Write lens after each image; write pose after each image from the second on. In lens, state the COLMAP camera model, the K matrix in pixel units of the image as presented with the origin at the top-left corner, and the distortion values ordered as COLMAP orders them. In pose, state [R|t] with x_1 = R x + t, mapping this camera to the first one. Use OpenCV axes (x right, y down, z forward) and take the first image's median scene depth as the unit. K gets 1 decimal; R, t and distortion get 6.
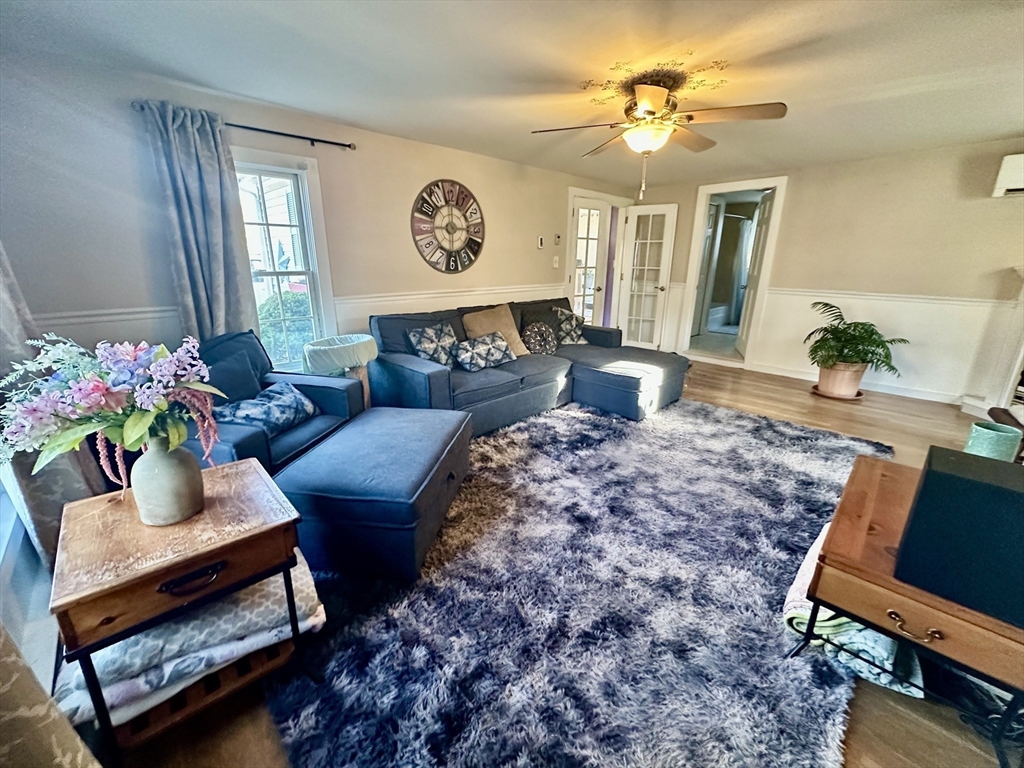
lens RADIAL K [[409.9, 0, 511.0], [0, 409.9, 382.5], [0, 0, 1]] dist [-0.002269, -0.000310]
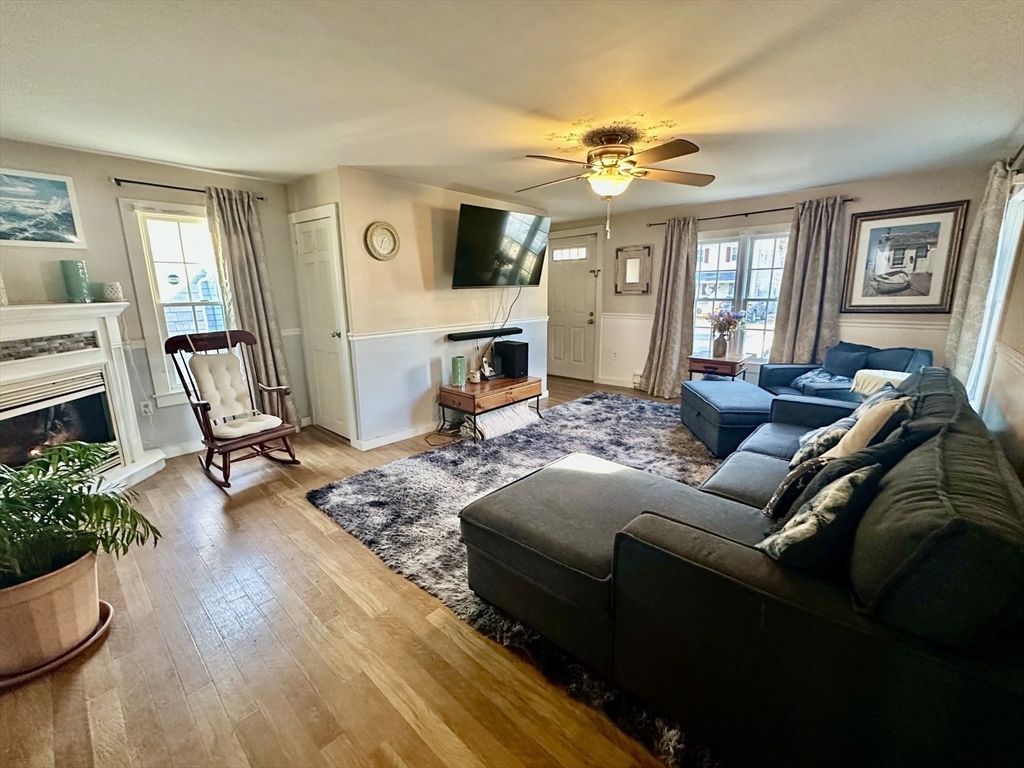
lens RADIAL K [[434.6, 0, 507.3], [0, 434.6, 383.7], [0, 0, 1]] dist [-0.000391, -0.000089]
pose [[-0.998531, 0.017924, -0.051139, 0.694585], [-0.009221, 0.873741, 0.486305, -0.714968], [0.053399, 0.486062, -0.872292, 2.325892]]
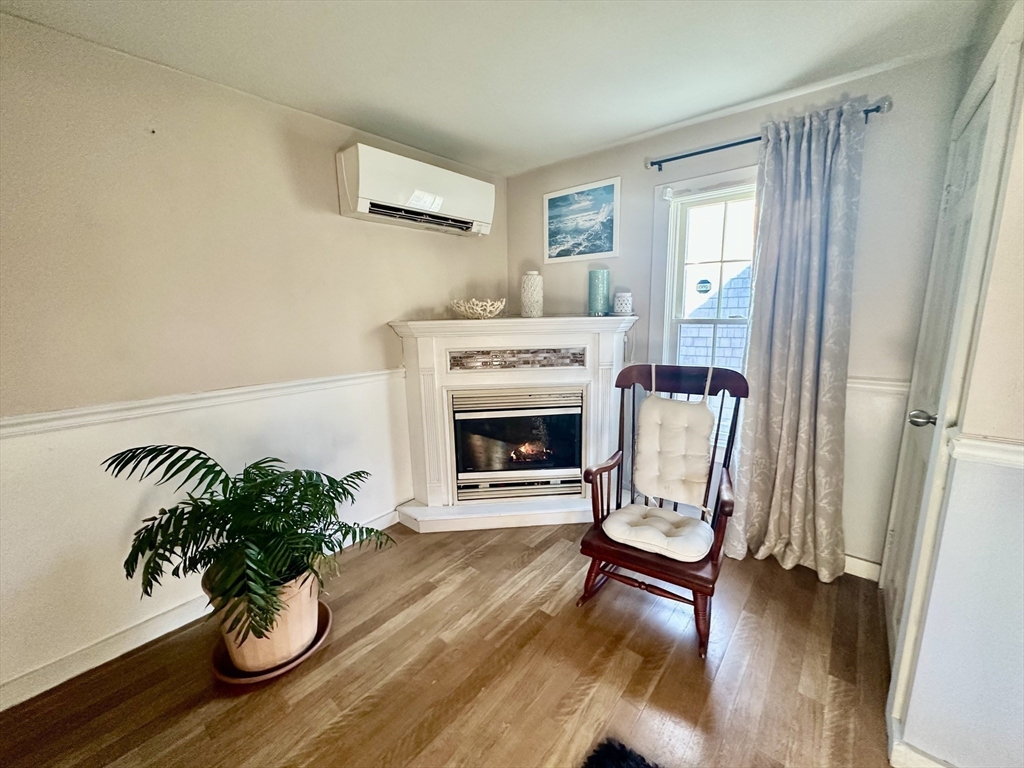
lens RADIAL K [[409.9, 0, 511.0], [0, 409.9, 382.5], [0, 0, 1]] dist [-0.002269, -0.000310]
pose [[-0.104855, -0.175128, 0.978946, 0.777517], [0.303251, 0.931860, 0.199185, -0.403829], [-0.947124, 0.317752, -0.044602, 1.321776]]
